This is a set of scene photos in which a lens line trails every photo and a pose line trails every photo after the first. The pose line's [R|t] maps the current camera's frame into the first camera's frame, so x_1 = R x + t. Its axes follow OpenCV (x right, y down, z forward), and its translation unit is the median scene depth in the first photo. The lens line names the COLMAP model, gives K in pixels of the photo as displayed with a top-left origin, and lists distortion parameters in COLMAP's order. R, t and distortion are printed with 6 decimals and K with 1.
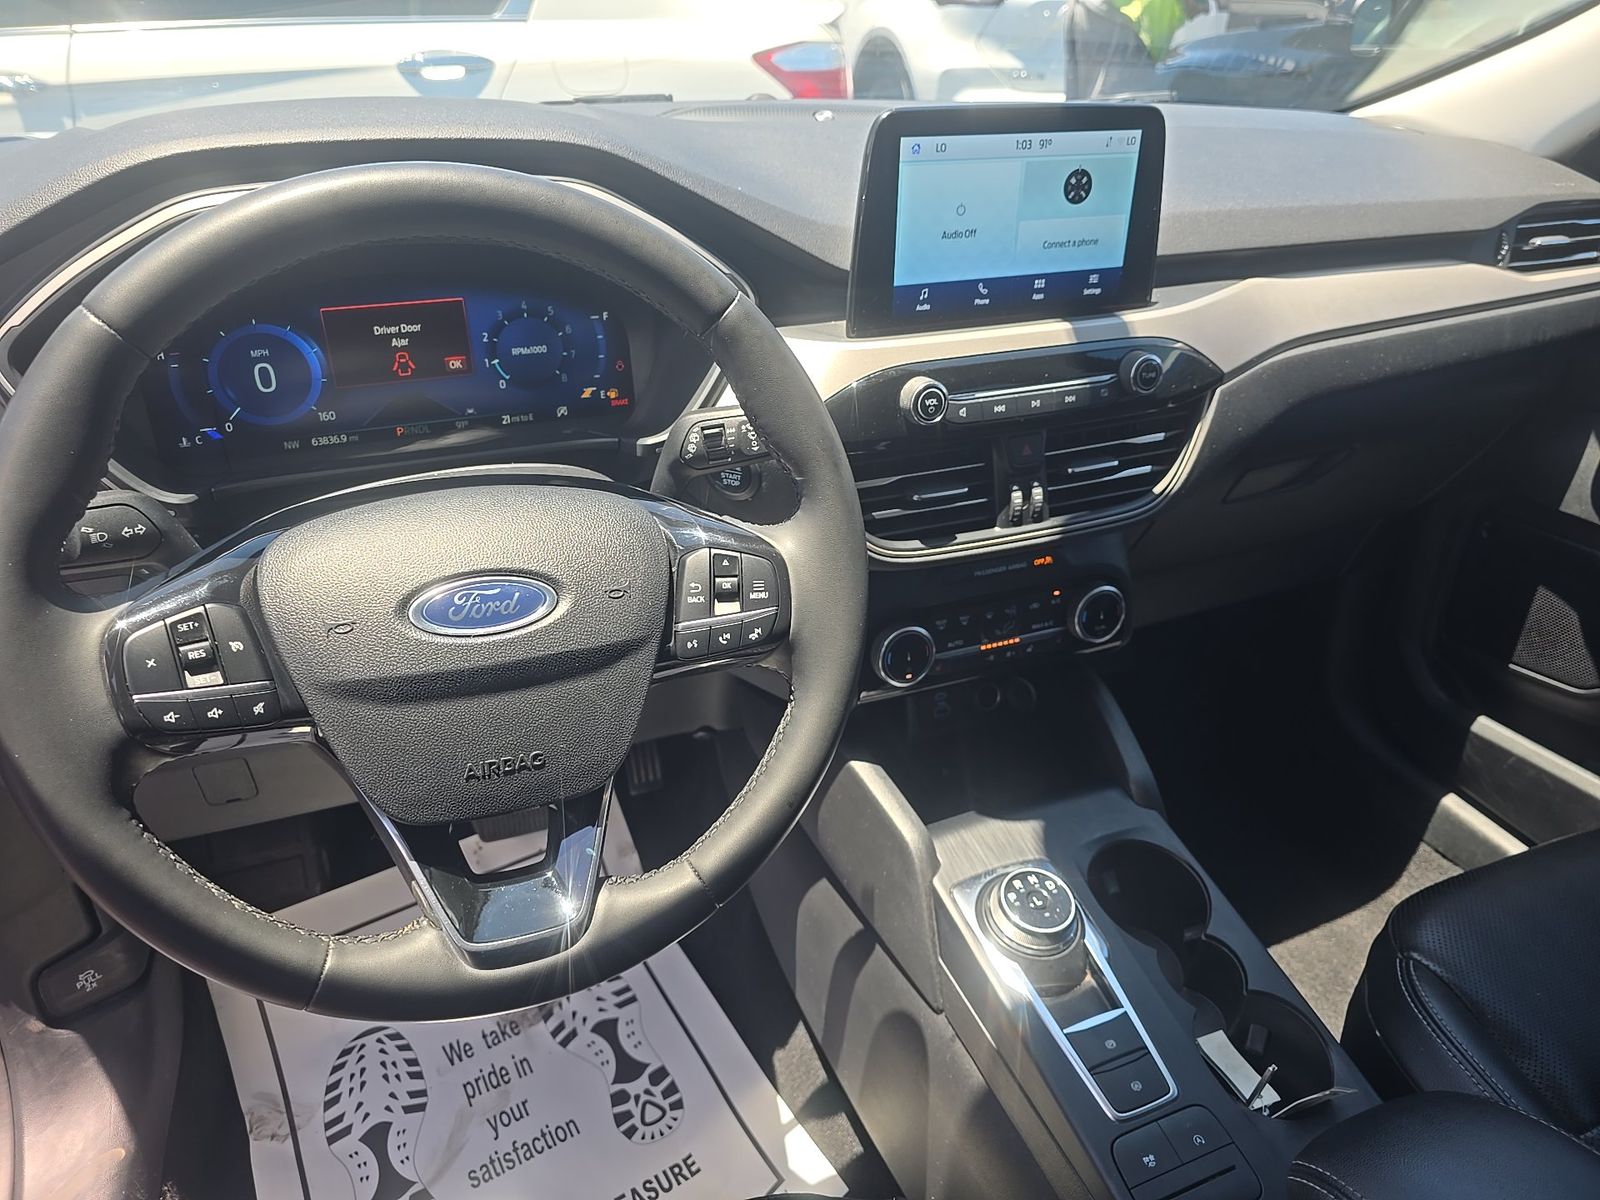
lens RADIAL K [[1094.4, 0, 794.1], [0, 1094.4, 601.0], [0, 0, 1]] dist [0.047310, -0.045843]
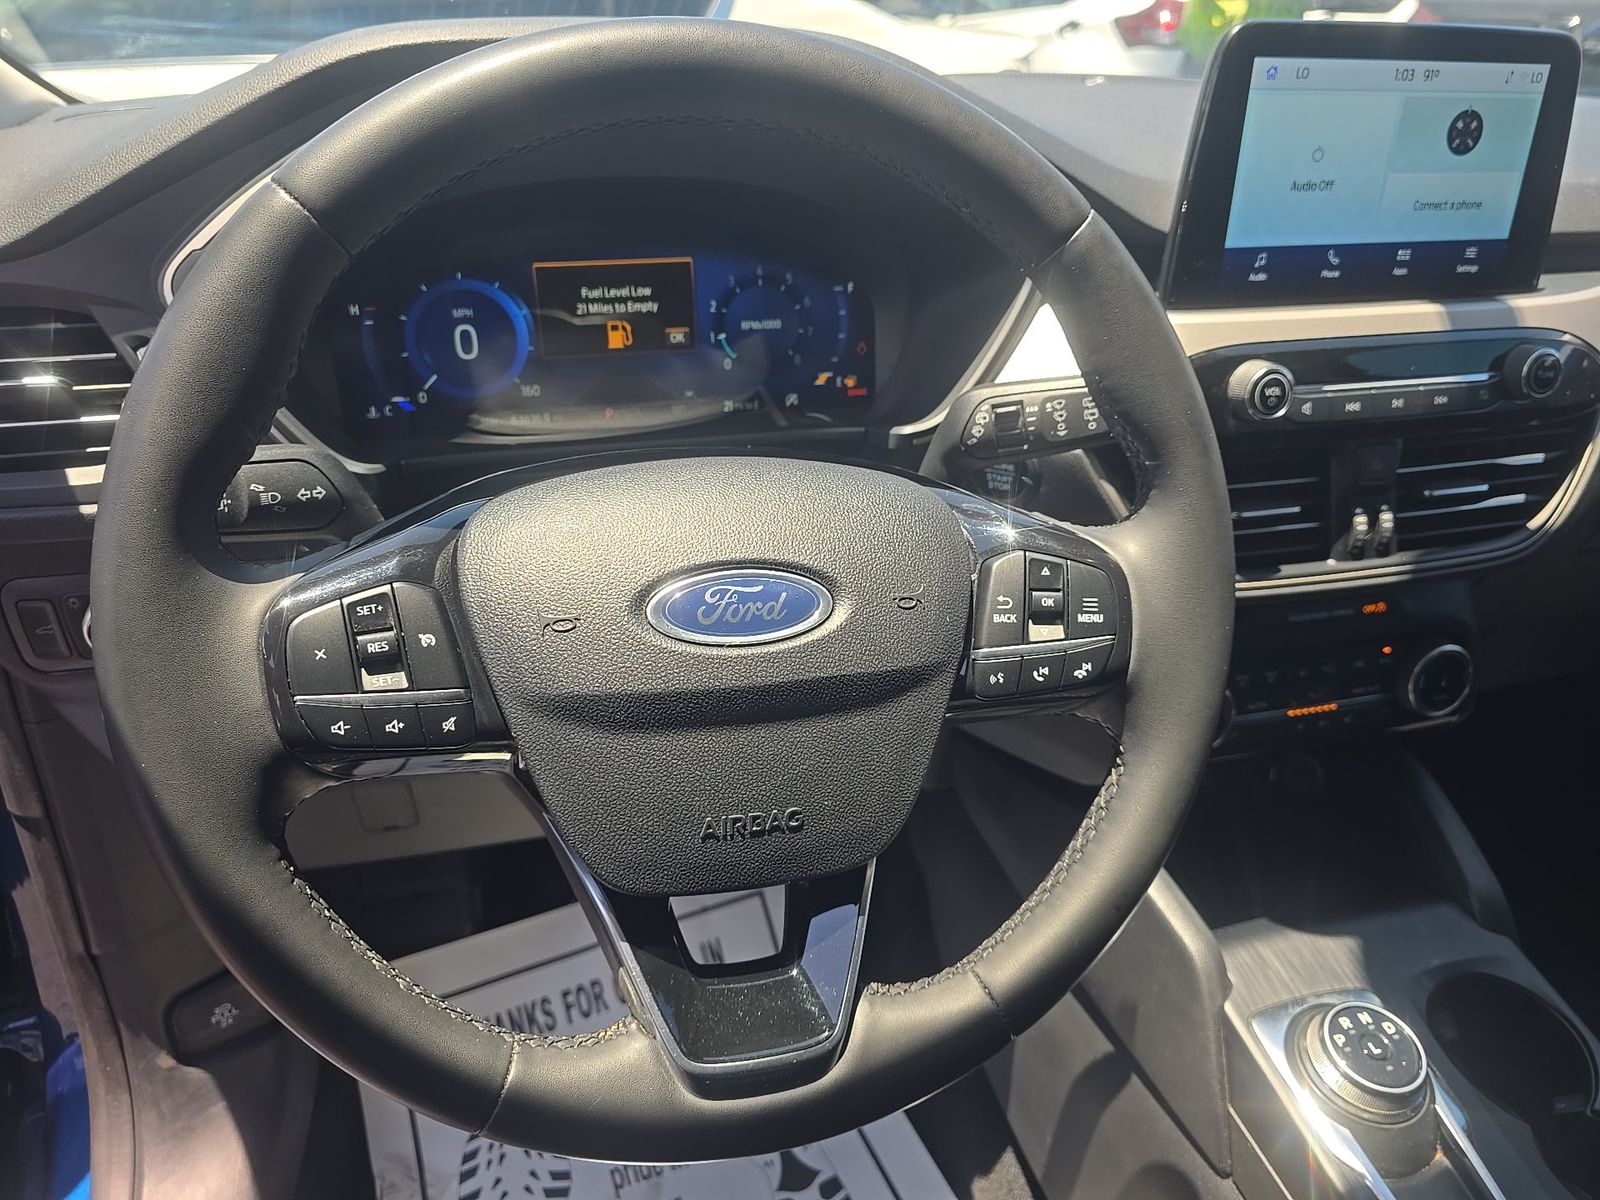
lens RADIAL K [[1094.4, 0, 790.1], [0, 1094.4, 609.5], [0, 0, 1]] dist [0.047310, -0.045843]
pose [[0.990916, 0.054502, -0.122939, -0.106438], [-0.059318, 0.997595, -0.035851, 0.020698], [0.120690, 0.042818, 0.991766, 0.179191]]
